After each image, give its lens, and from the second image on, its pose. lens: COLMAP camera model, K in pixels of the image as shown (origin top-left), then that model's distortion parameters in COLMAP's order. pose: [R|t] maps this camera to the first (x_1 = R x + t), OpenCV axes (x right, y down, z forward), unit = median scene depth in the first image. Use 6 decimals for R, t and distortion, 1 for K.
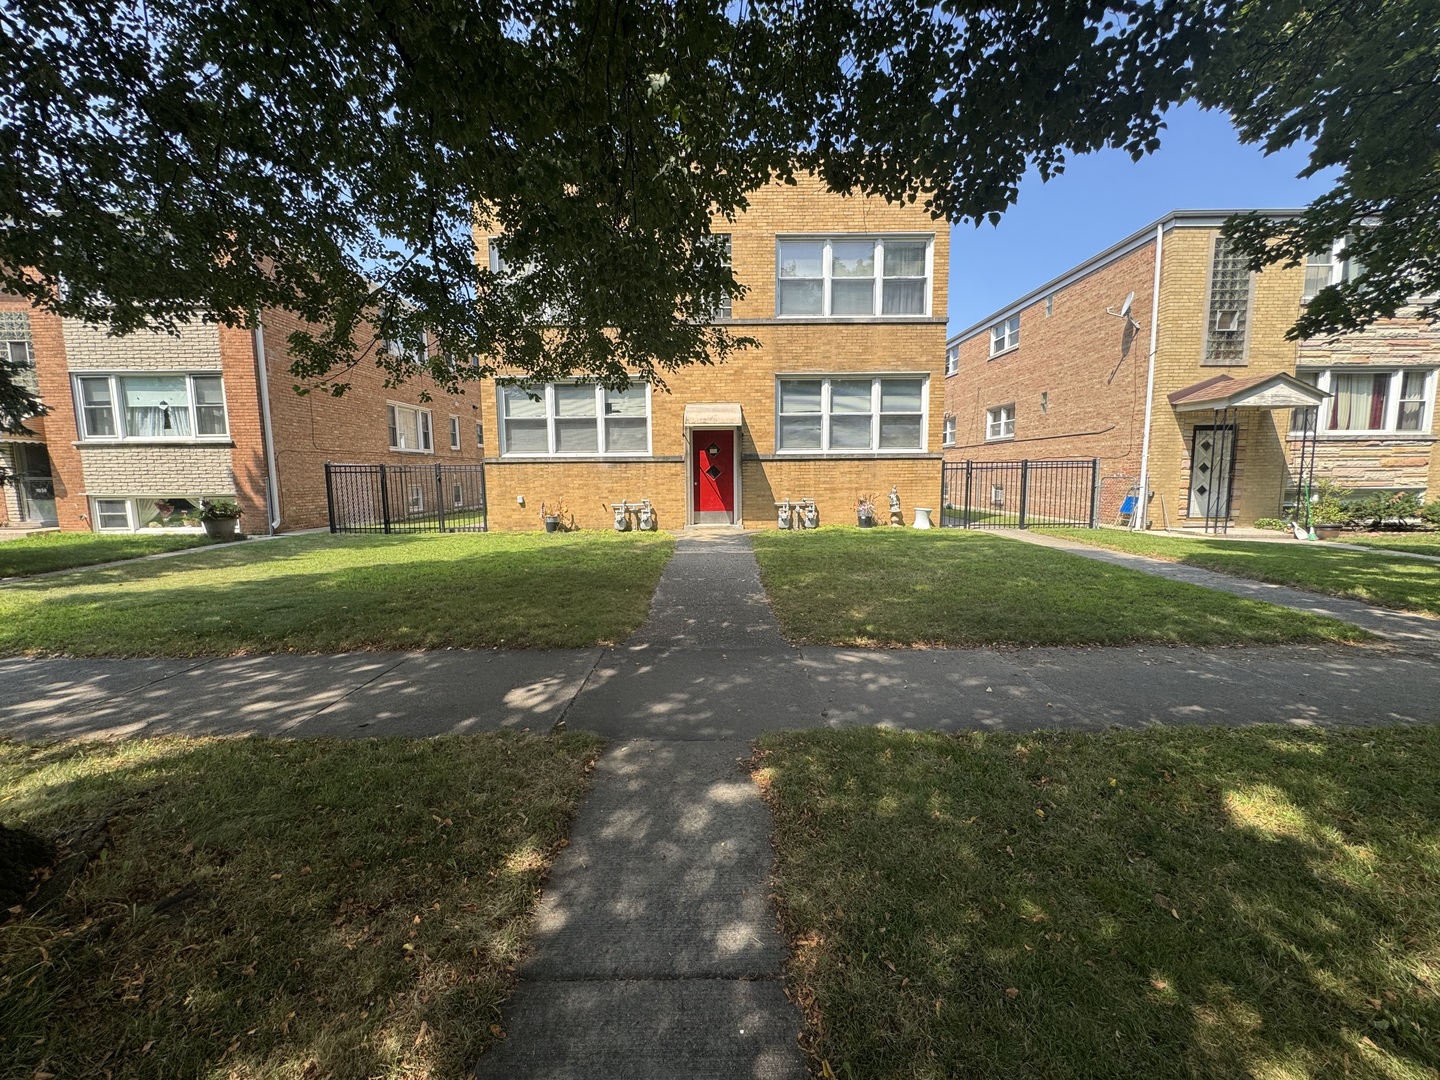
lens RADIAL K [[576.2, 0, 721.4], [0, 576.2, 537.4], [0, 0, 1]] dist [0.000323, 0.001112]
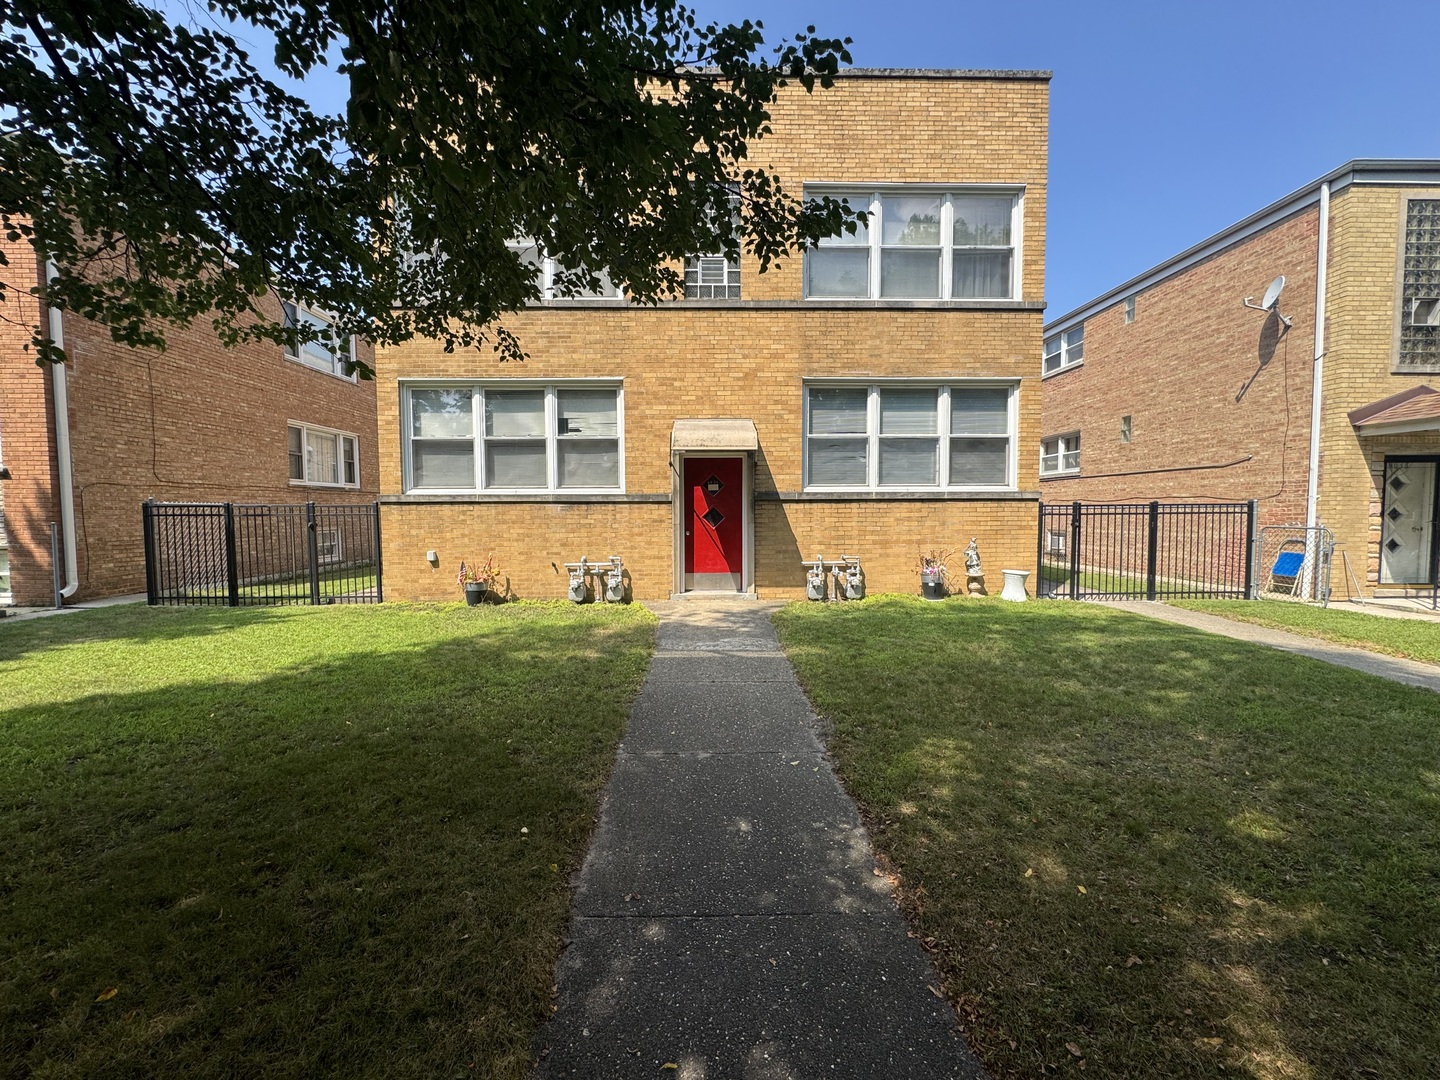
lens RADIAL K [[576.2, 0, 718.4], [0, 576.2, 540.6], [0, 0, 1]] dist [0.000323, 0.001112]
pose [[0.999872, 0.004137, 0.015446, -0.018590], [-0.003247, 0.998356, -0.057225, -0.045608], [-0.015657, 0.057167, 0.998242, 0.307618]]
